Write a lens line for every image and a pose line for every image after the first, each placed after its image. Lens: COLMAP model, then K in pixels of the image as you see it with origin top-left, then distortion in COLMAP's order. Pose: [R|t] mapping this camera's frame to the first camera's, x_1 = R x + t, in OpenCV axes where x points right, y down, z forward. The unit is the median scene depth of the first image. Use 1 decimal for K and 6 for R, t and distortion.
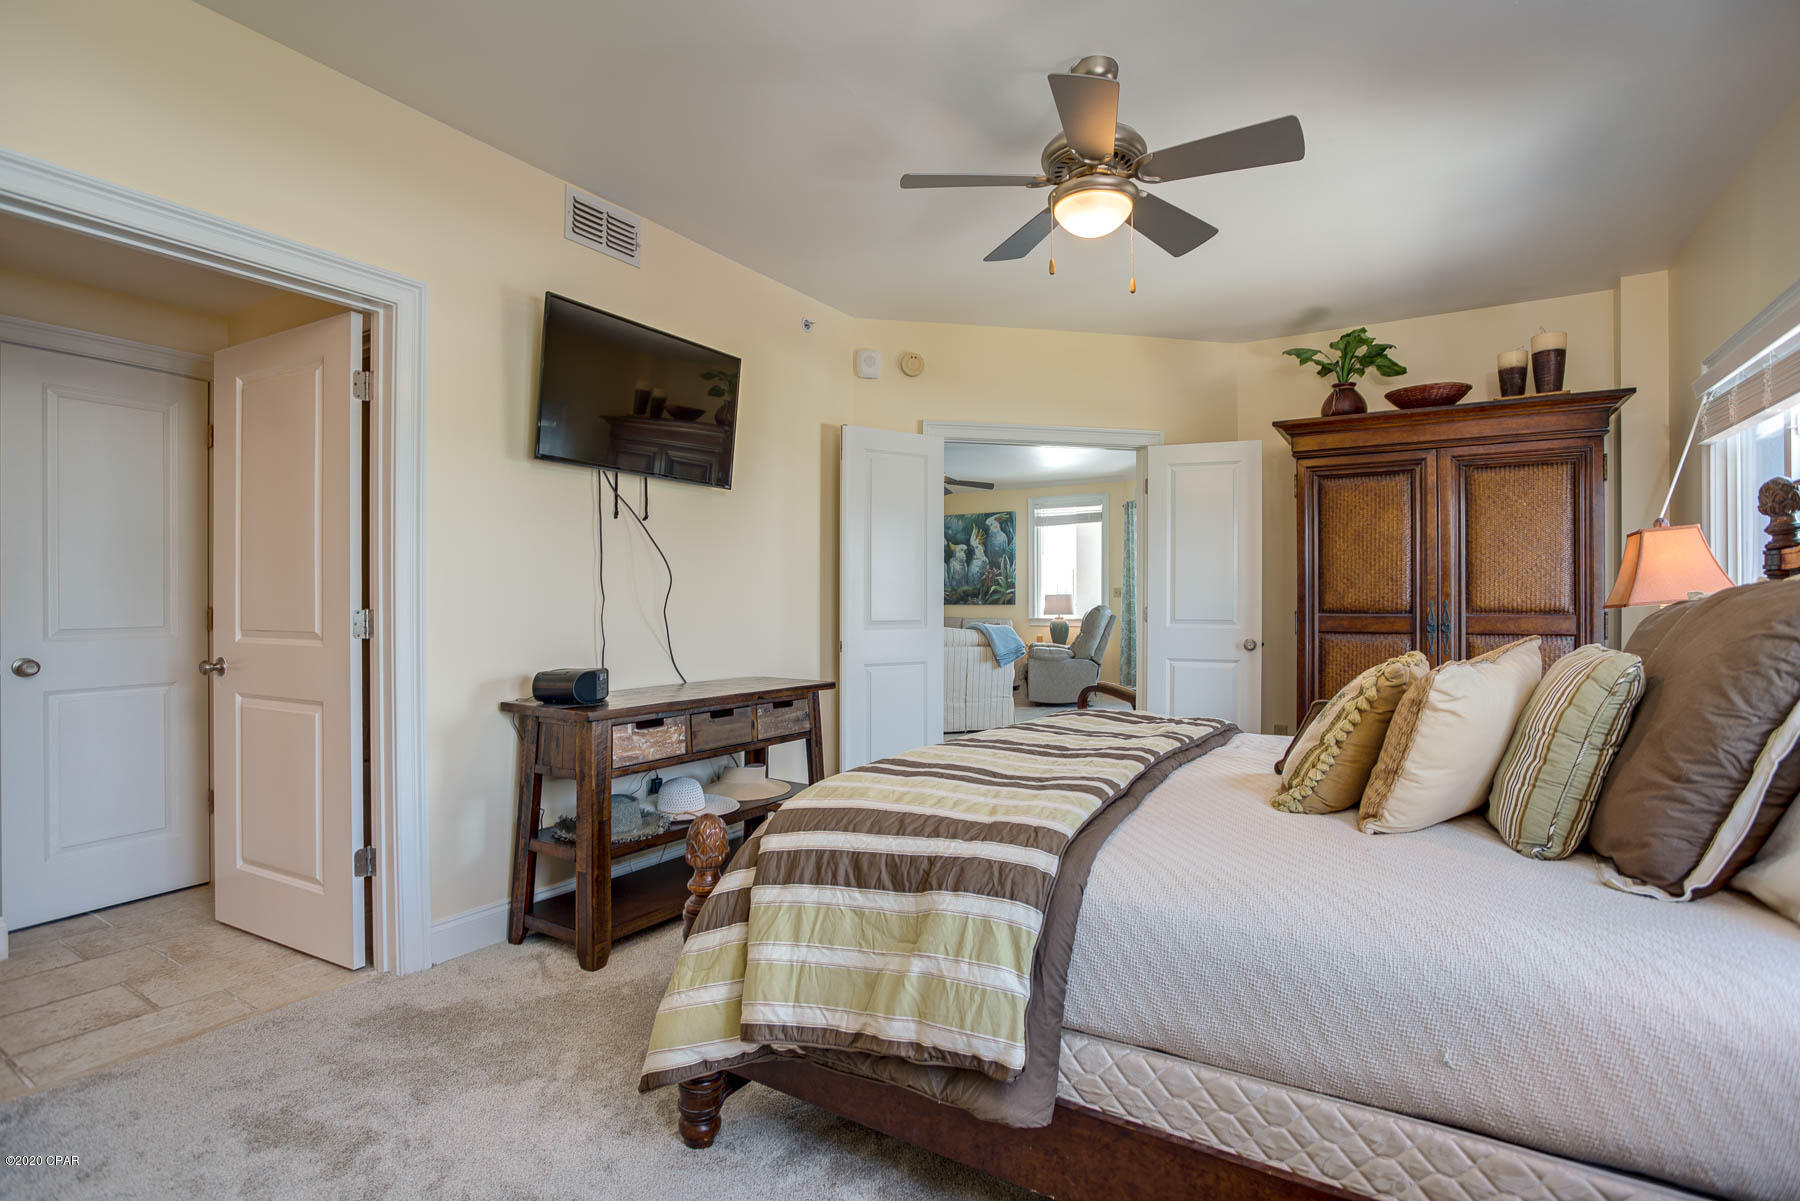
lens RADIAL K [[889.3, 0, 900.0], [0, 889.3, 600.5], [0, 0, 1]] dist [-0.059216, 0.027772]
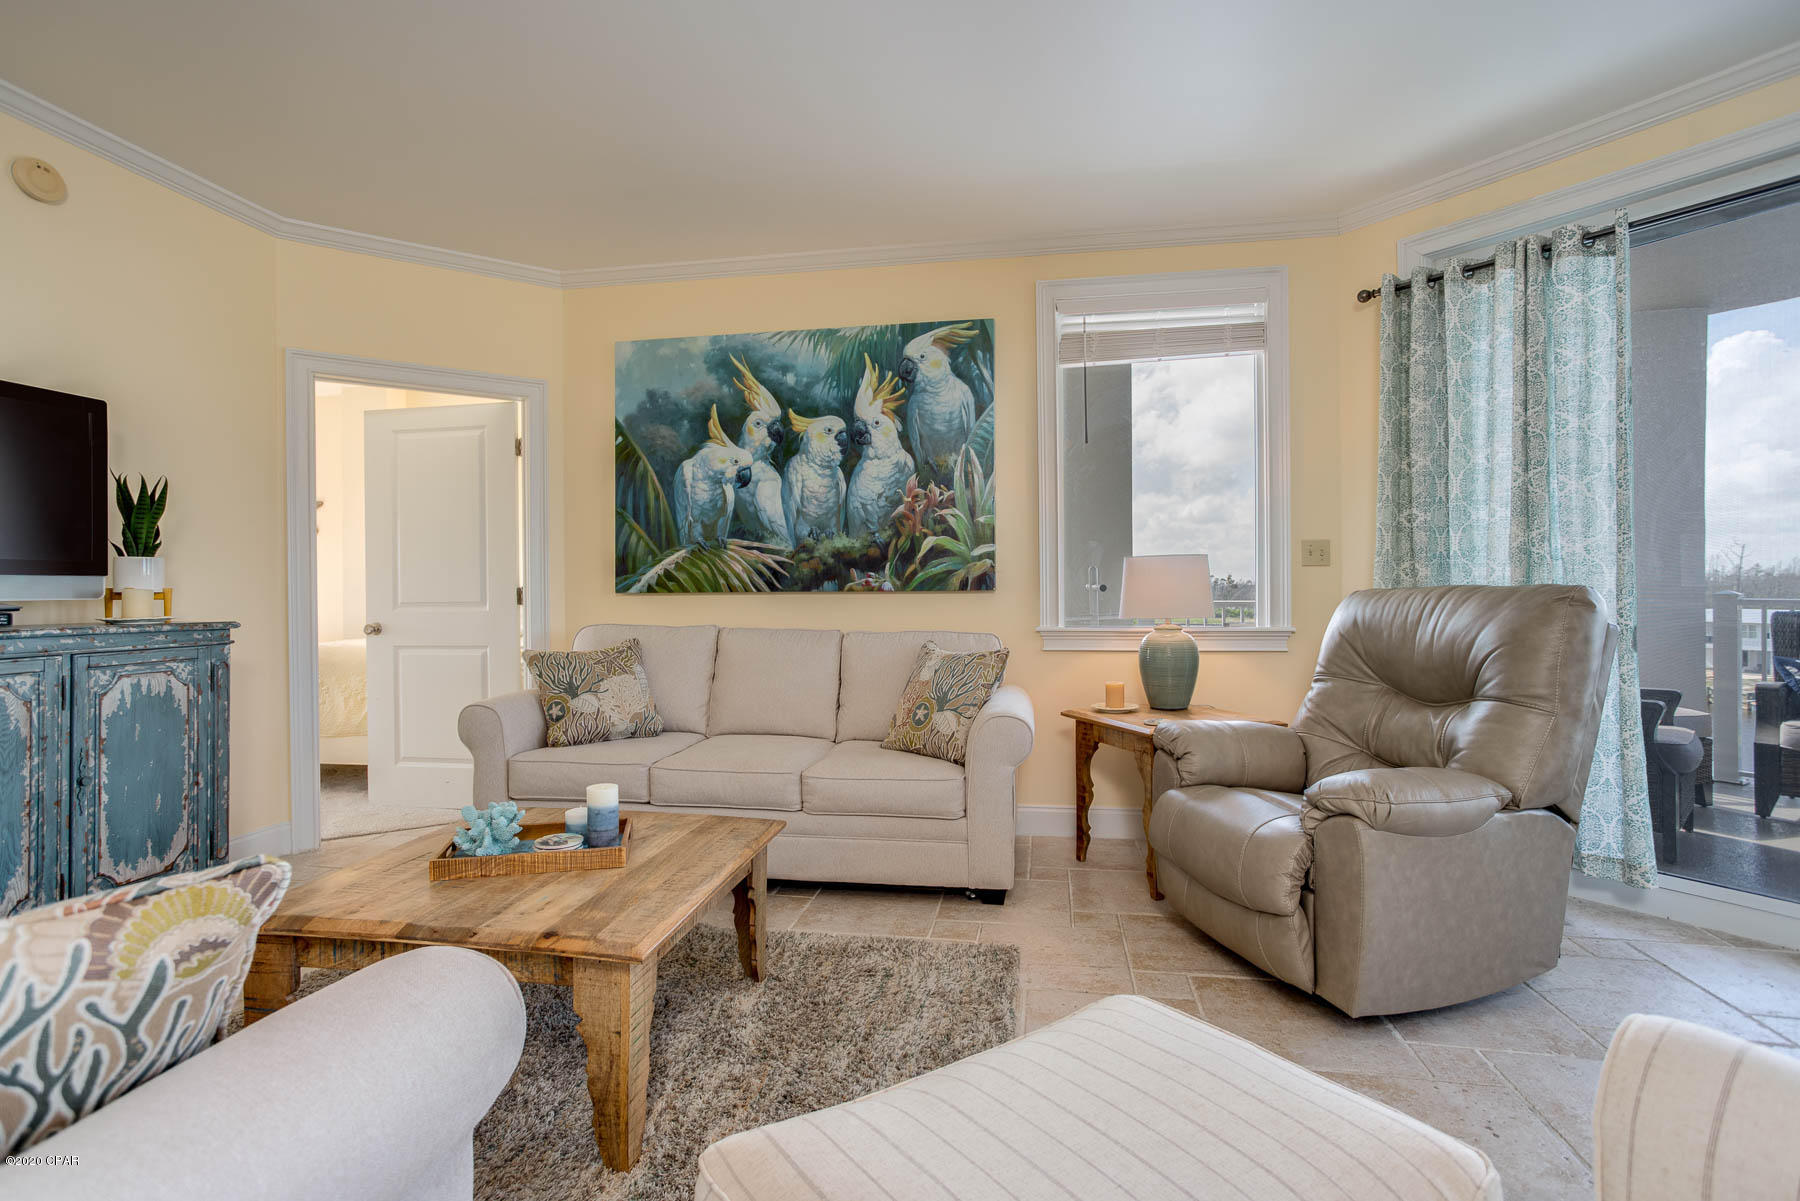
lens RADIAL K [[882.3, 0, 872.7], [0, 882.3, 582.5], [0, 0, 1]] dist [-0.040002, 0.031696]
pose [[0.927323, -0.005862, 0.374217, -0.043145], [0.009809, 0.999915, -0.008645, 0.004301], [-0.374135, 0.011687, 0.927301, 0.699575]]
